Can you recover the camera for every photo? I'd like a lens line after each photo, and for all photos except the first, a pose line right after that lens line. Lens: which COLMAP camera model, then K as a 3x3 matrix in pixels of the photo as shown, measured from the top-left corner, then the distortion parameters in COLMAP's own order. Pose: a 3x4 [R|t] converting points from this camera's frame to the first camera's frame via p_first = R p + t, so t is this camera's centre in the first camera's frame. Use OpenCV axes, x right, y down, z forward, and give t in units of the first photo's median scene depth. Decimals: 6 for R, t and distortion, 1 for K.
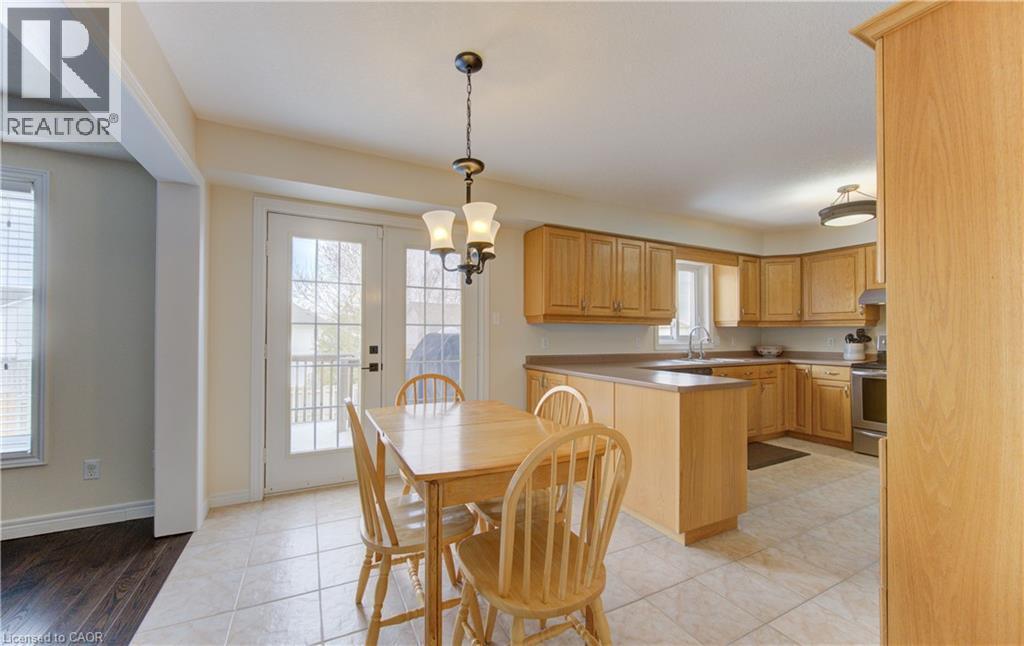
lens RADIAL K [[386.7, 0, 484.3], [0, 386.7, 329.6], [0, 0, 1]] dist [-0.000820, -0.000167]
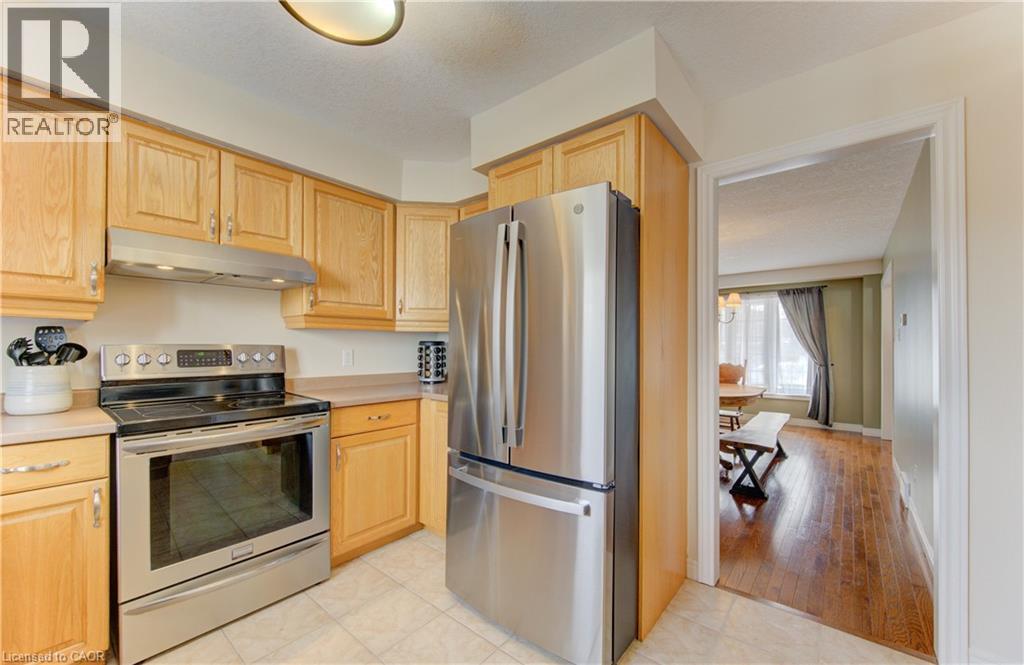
lens RADIAL K [[398.5, 0, 530.2], [0, 398.5, 345.1], [0, 0, 1]] dist [-0.007572, -0.000117]
pose [[-0.450519, 0.002539, 0.892763, 0.435297], [-0.018594, 0.999752, -0.012227, 0.012638], [-0.892573, -0.022108, -0.450361, 0.777298]]
